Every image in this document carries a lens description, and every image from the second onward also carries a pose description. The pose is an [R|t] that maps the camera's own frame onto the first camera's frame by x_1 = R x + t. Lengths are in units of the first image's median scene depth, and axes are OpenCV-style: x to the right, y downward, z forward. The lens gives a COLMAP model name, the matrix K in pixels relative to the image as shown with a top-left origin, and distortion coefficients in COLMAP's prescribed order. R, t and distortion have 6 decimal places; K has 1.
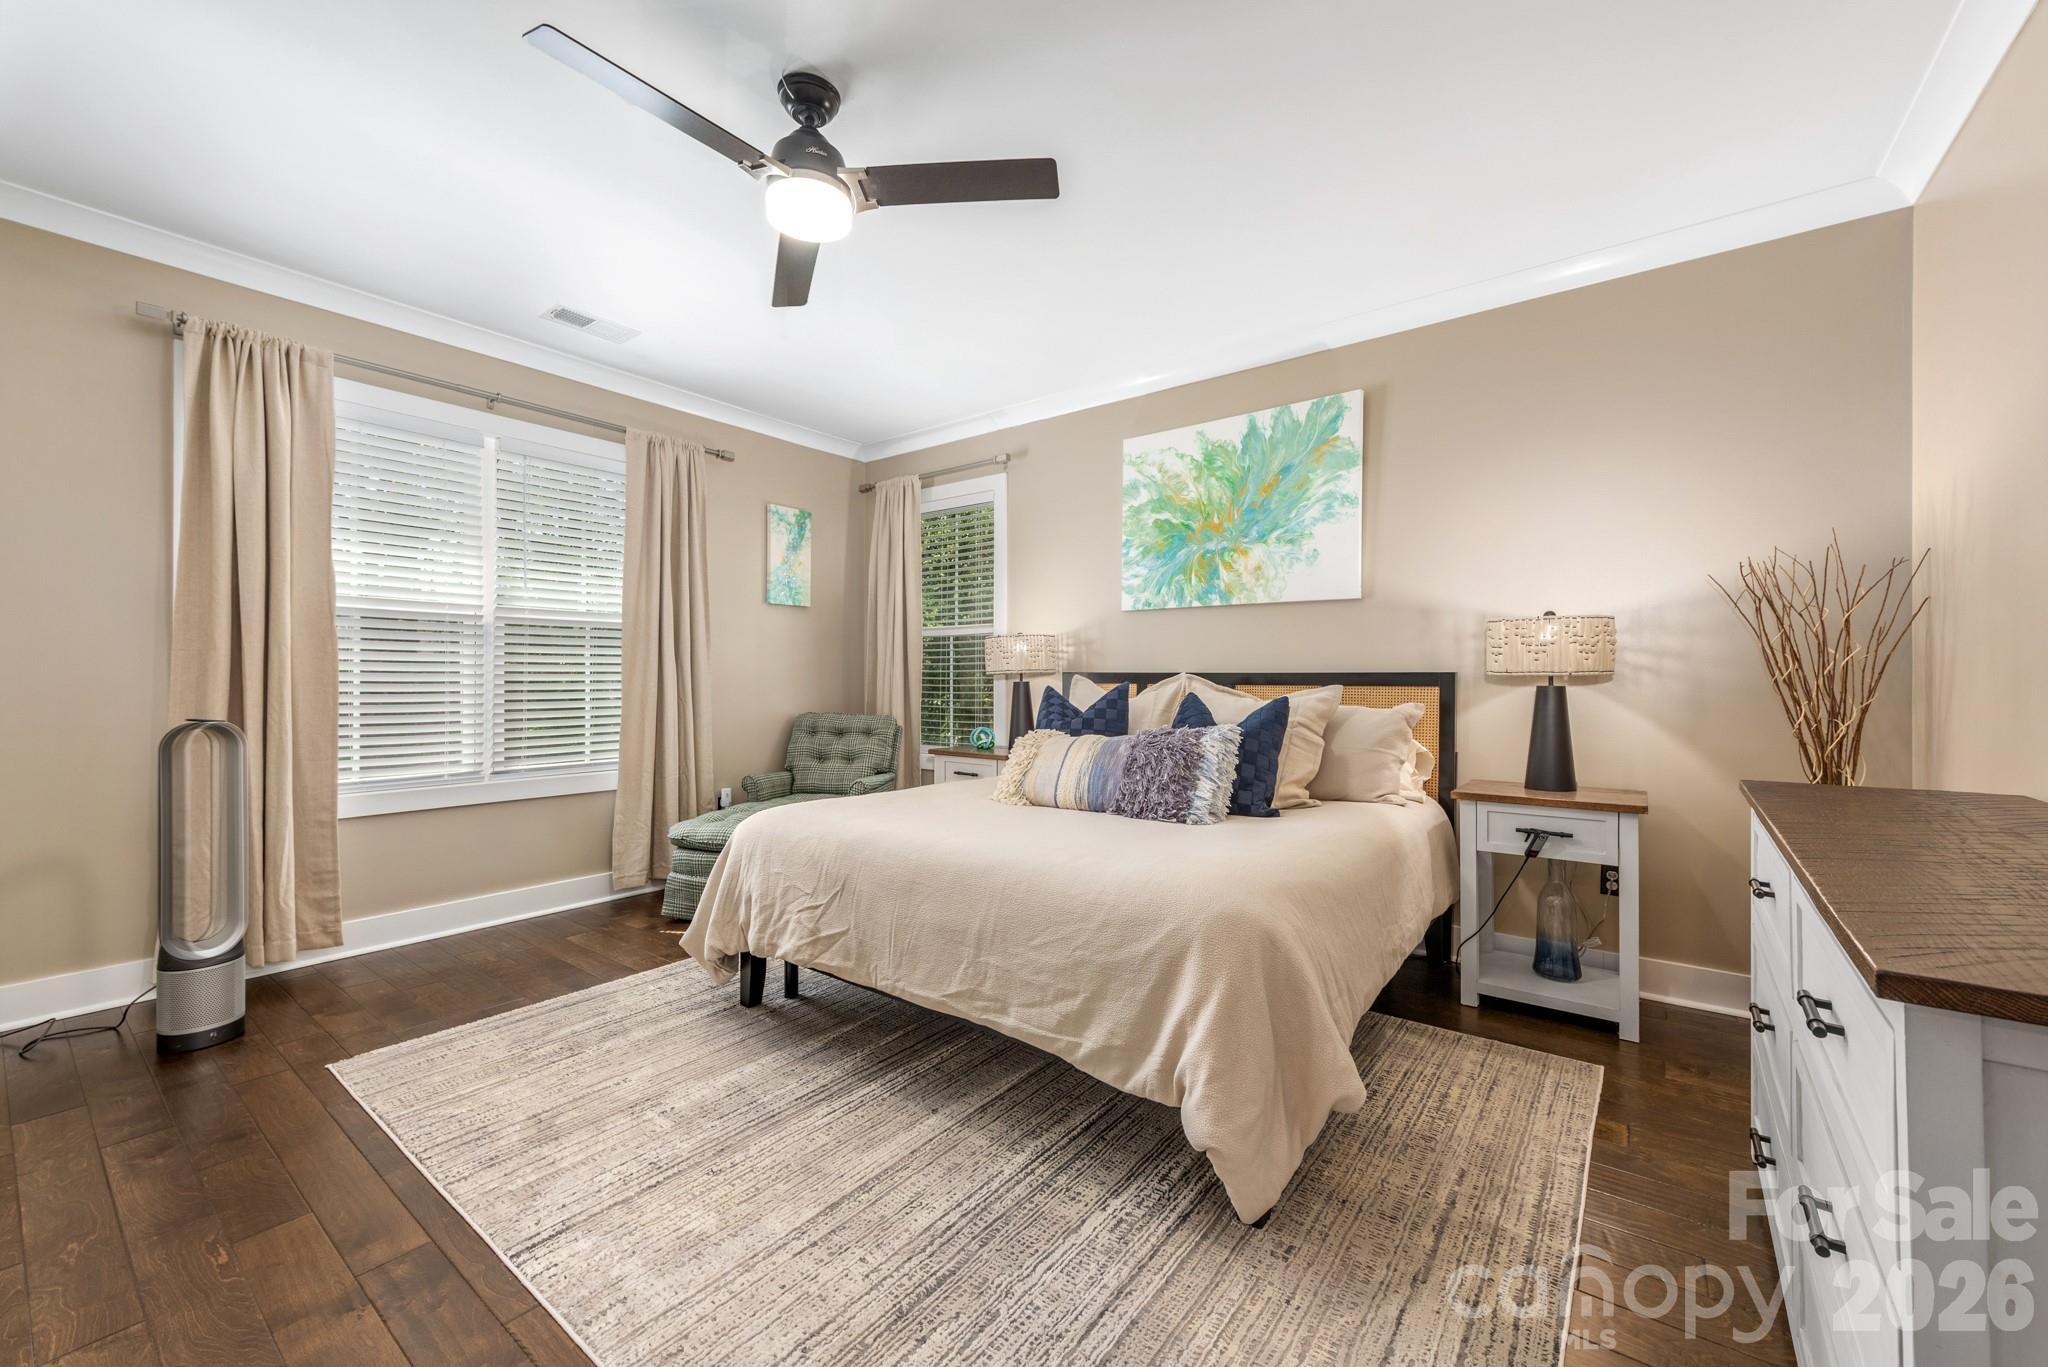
lens RADIAL K [[803.3, 0, 1035.4], [0, 803.3, 682.9], [0, 0, 1]] dist [0.002061, -0.000072]
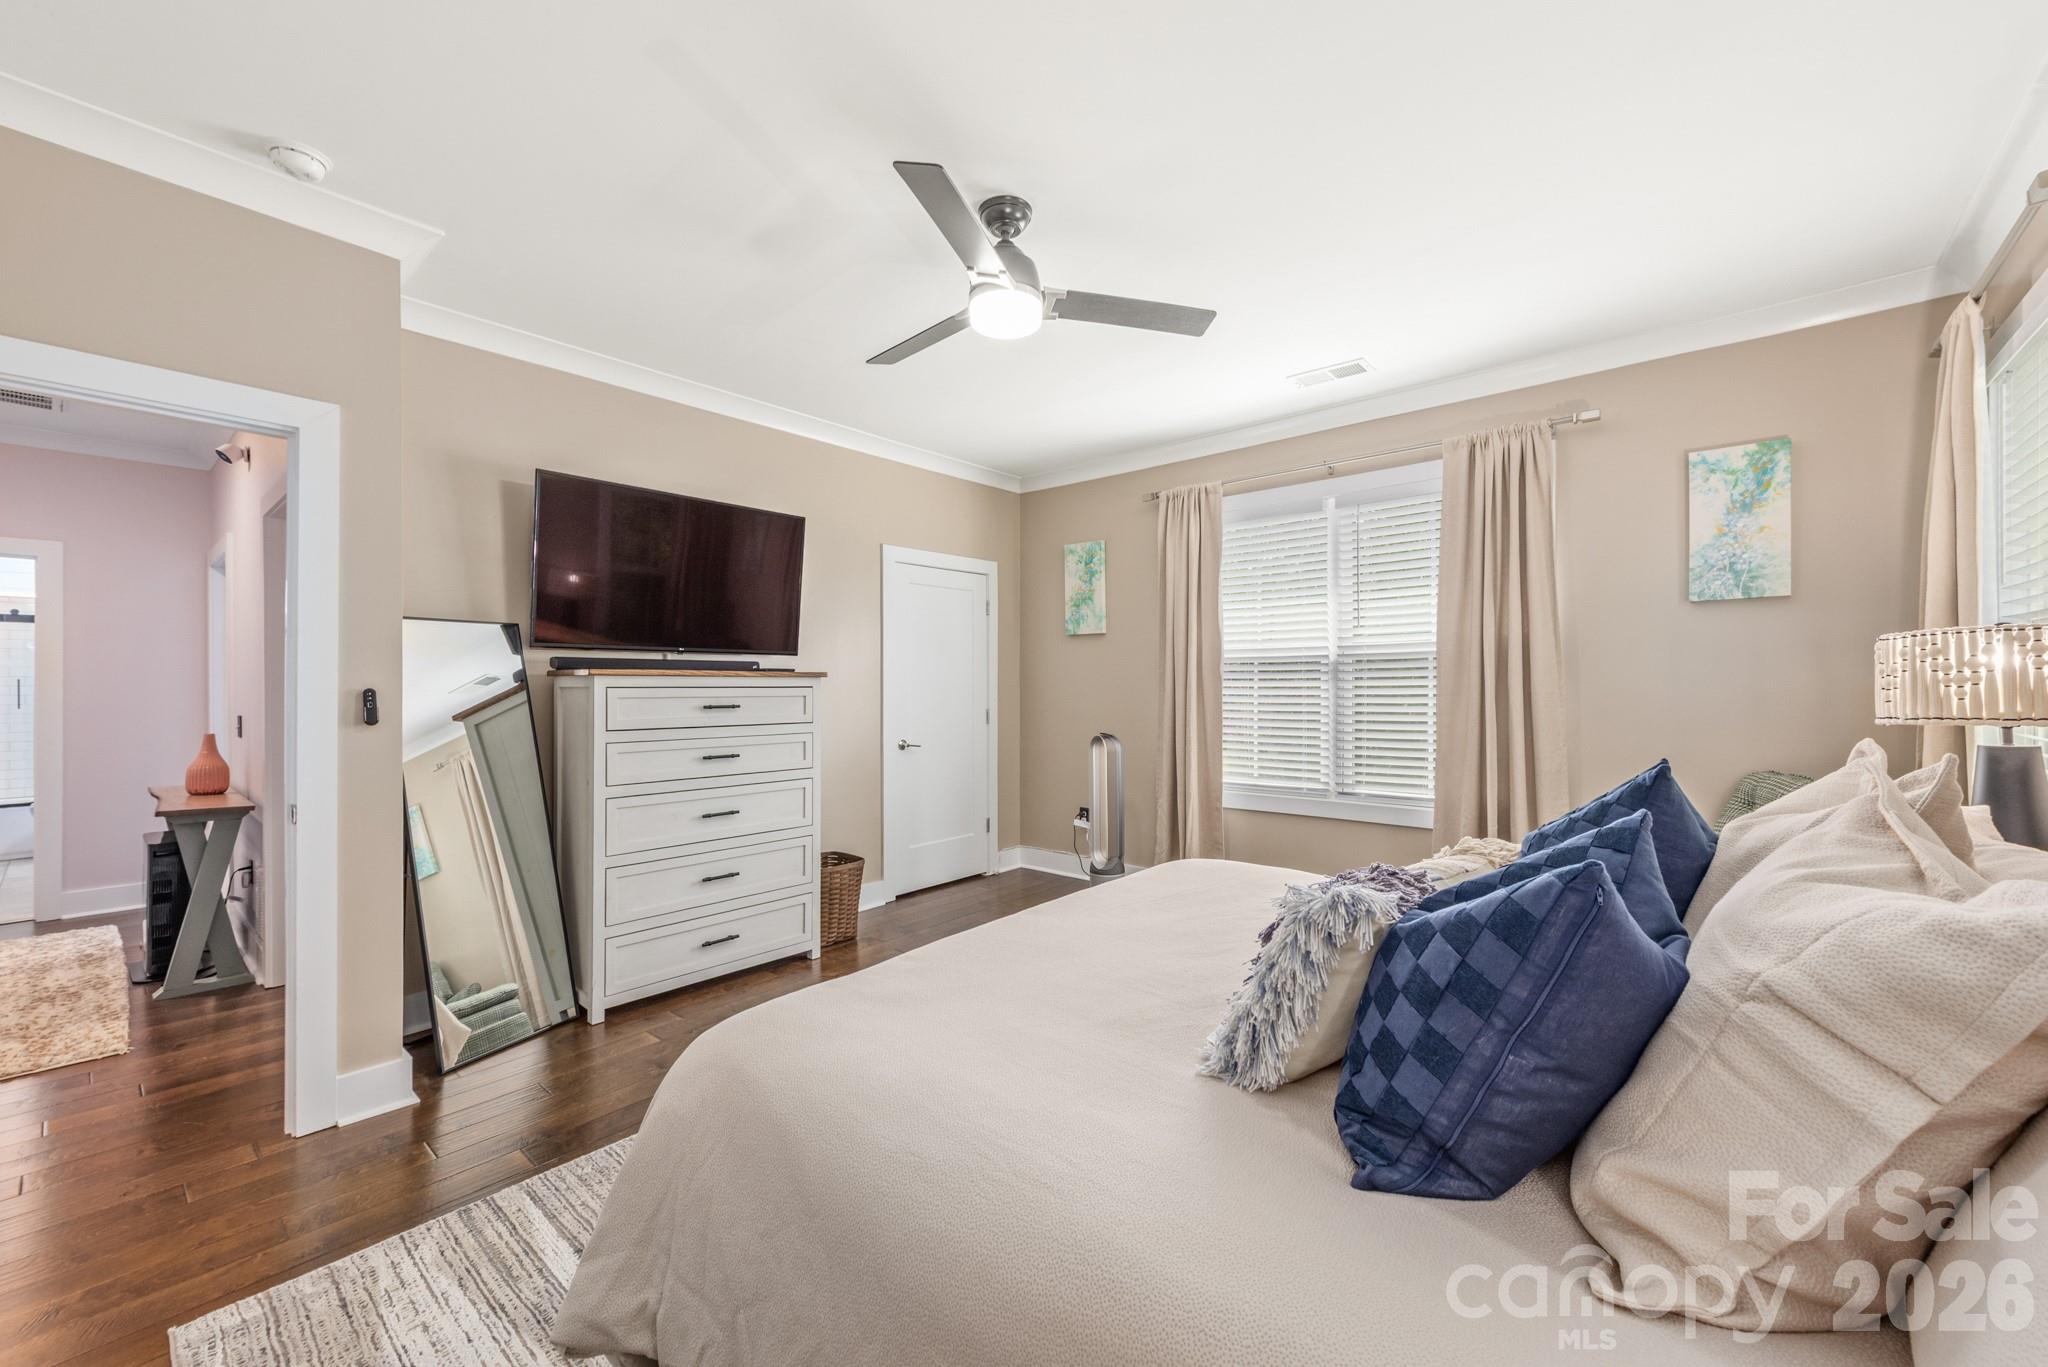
lens RADIAL K [[806.9, 0, 1028.6], [0, 806.9, 678.4], [0, 0, 1]] dist [0.002840, 0.000071]
pose [[-0.048207, -0.008488, -0.998801, 0.489831], [0.011078, 0.999898, -0.009032, -0.043482], [0.998776, -0.011500, -0.048108, 0.618183]]
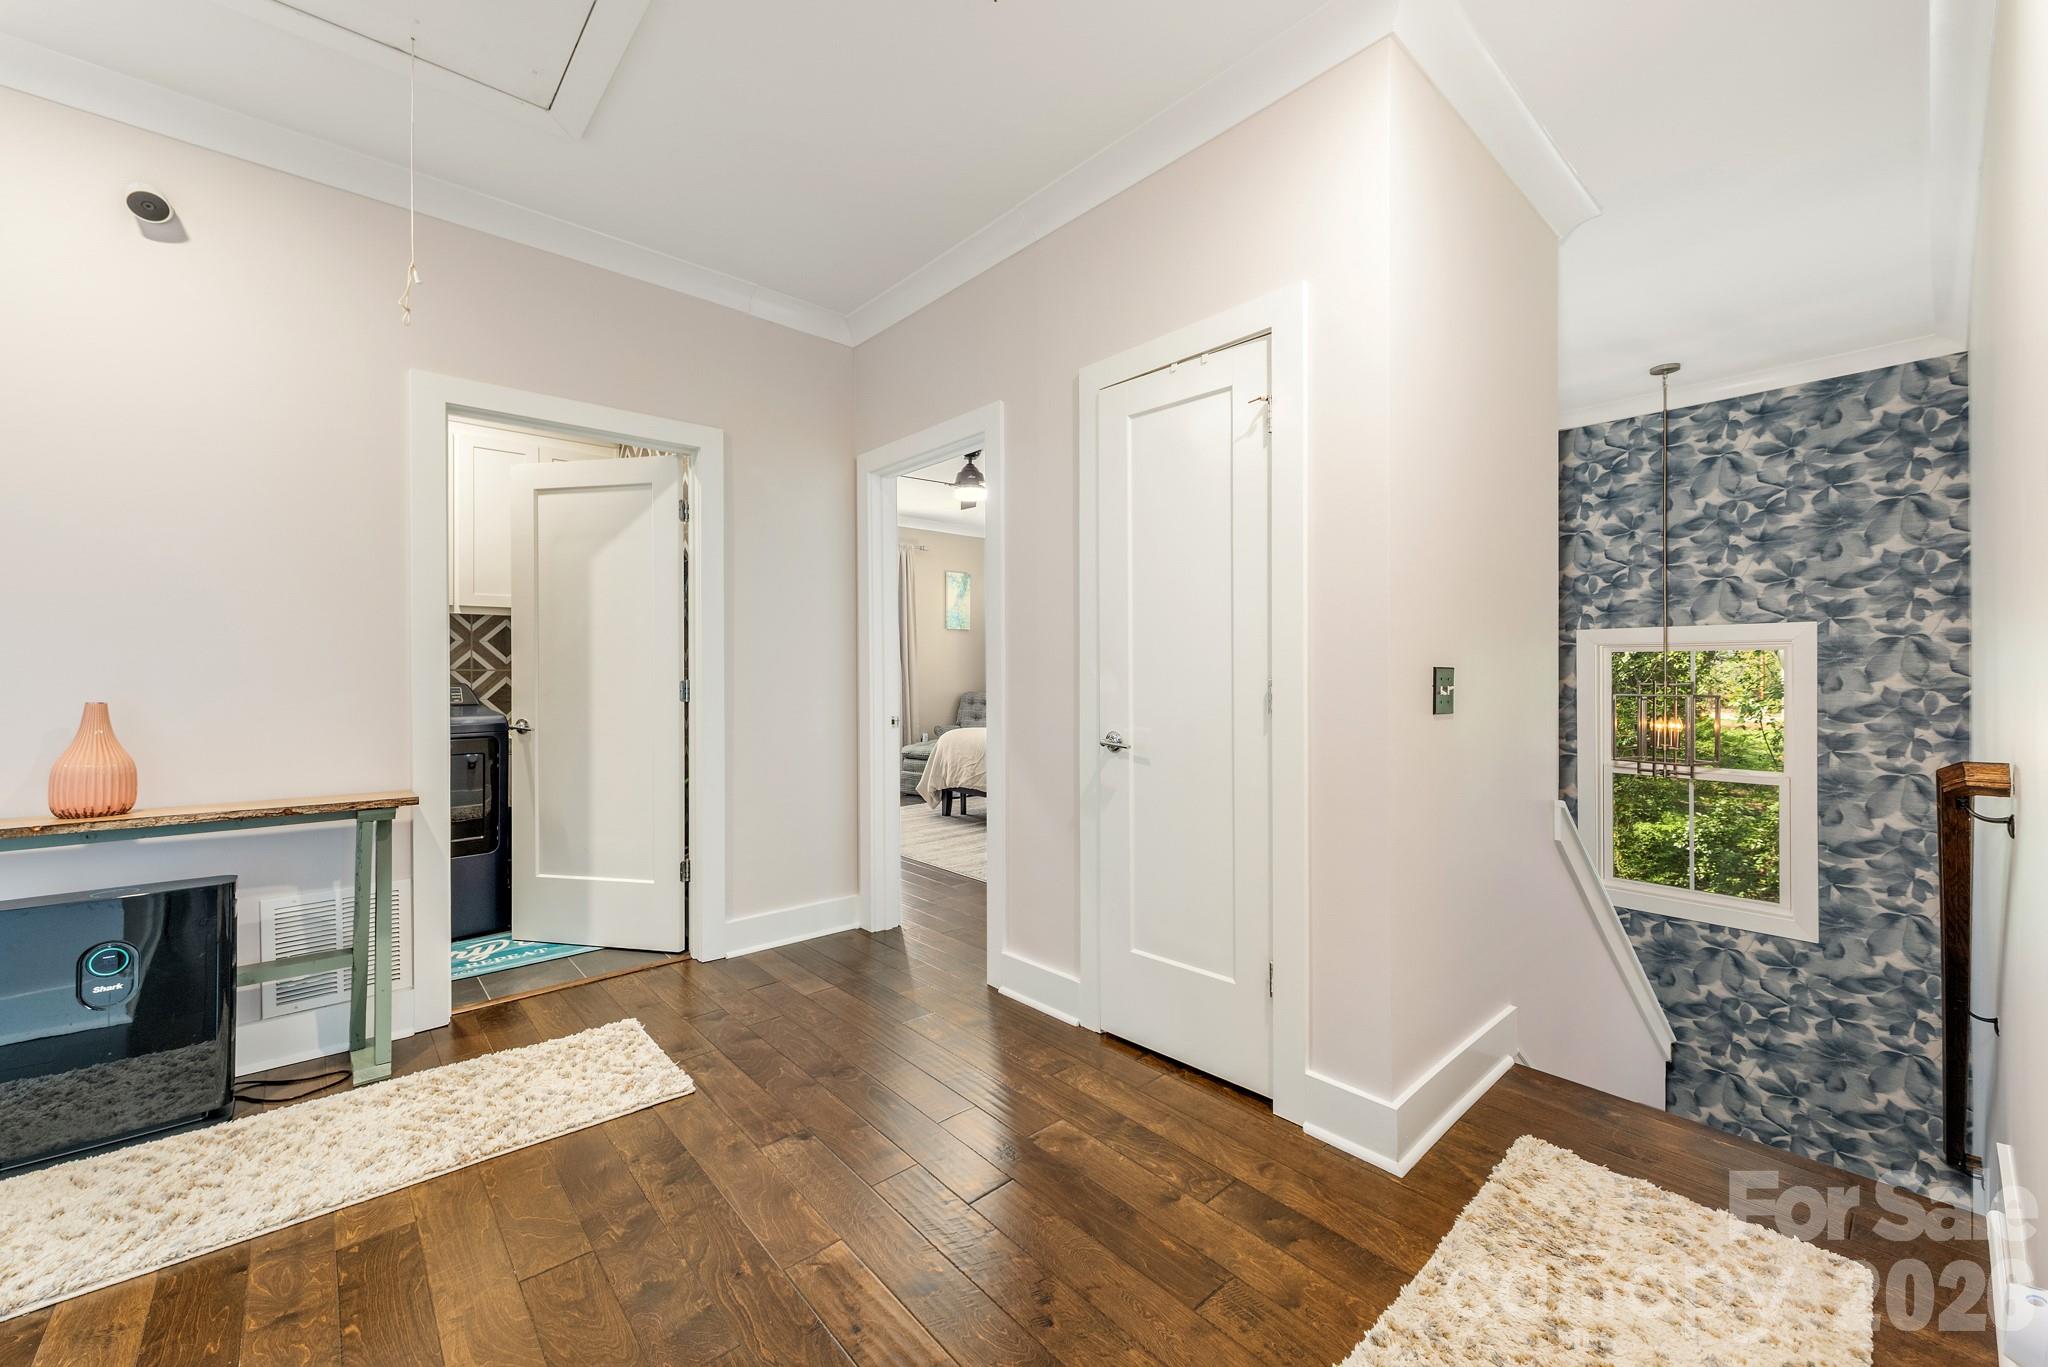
lens RADIAL K [[803.3, 0, 1035.4], [0, 803.3, 682.9], [0, 0, 1]] dist [0.002061, -0.000072]
pose [[0.982282, -0.000508, -0.187406, 0.241006], [0.002048, 0.999966, 0.008028, 0.006379], [0.187396, -0.008269, 0.982250, -0.890703]]
